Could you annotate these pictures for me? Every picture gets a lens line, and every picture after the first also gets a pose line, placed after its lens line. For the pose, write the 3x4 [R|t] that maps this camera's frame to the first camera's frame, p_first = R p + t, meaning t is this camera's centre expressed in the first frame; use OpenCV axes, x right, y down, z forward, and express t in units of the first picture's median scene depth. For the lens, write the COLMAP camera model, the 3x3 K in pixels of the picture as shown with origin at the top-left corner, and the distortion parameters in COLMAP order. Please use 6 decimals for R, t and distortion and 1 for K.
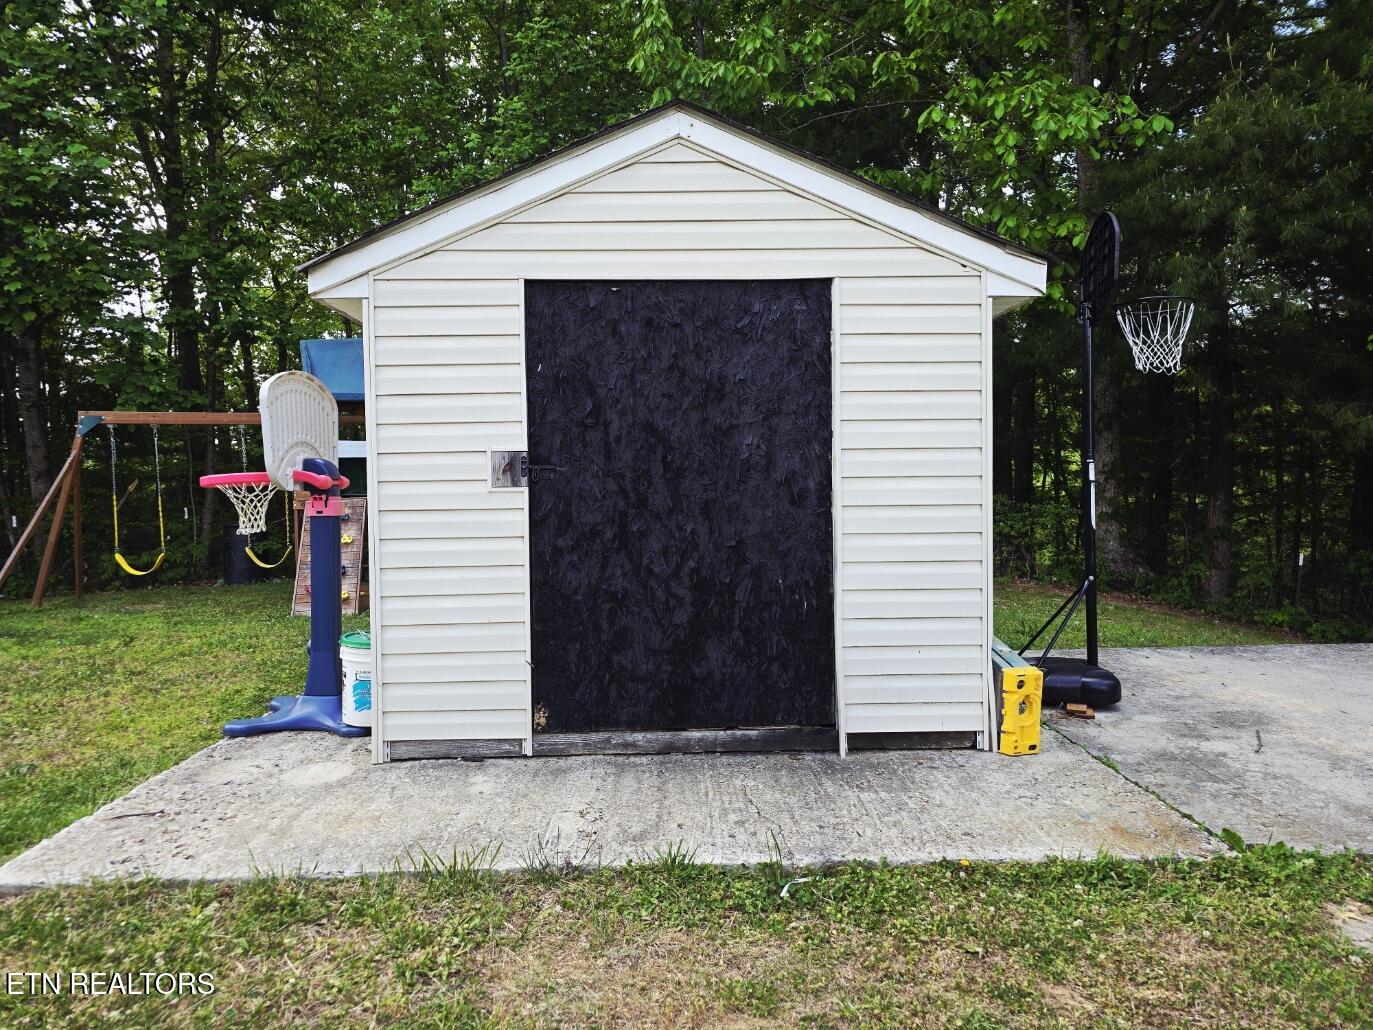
lens RADIAL K [[903.1, 0, 678.9], [0, 903.1, 514.8], [0, 0, 1]] dist [0.035488, -0.007835]
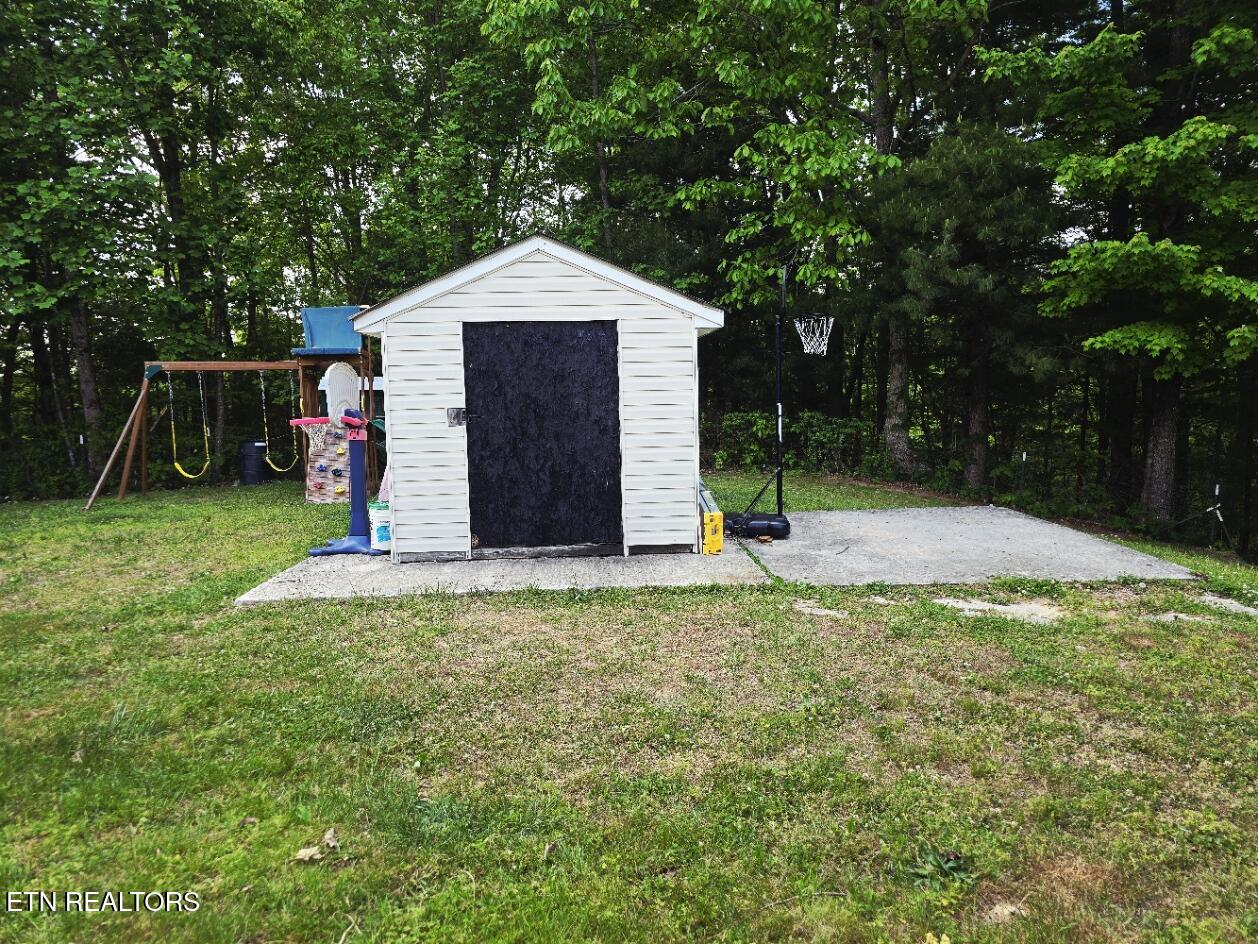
lens RADIAL K [[827.5, 0, 628.2], [0, 827.5, 469.6], [0, 0, 1]] dist [0.035488, -0.007835]
pose [[0.999613, -0.012252, 0.024975, 0.141338], [0.010800, 0.998288, 0.057490, -0.035081], [-0.025636, -0.057198, 0.998034, -0.829478]]
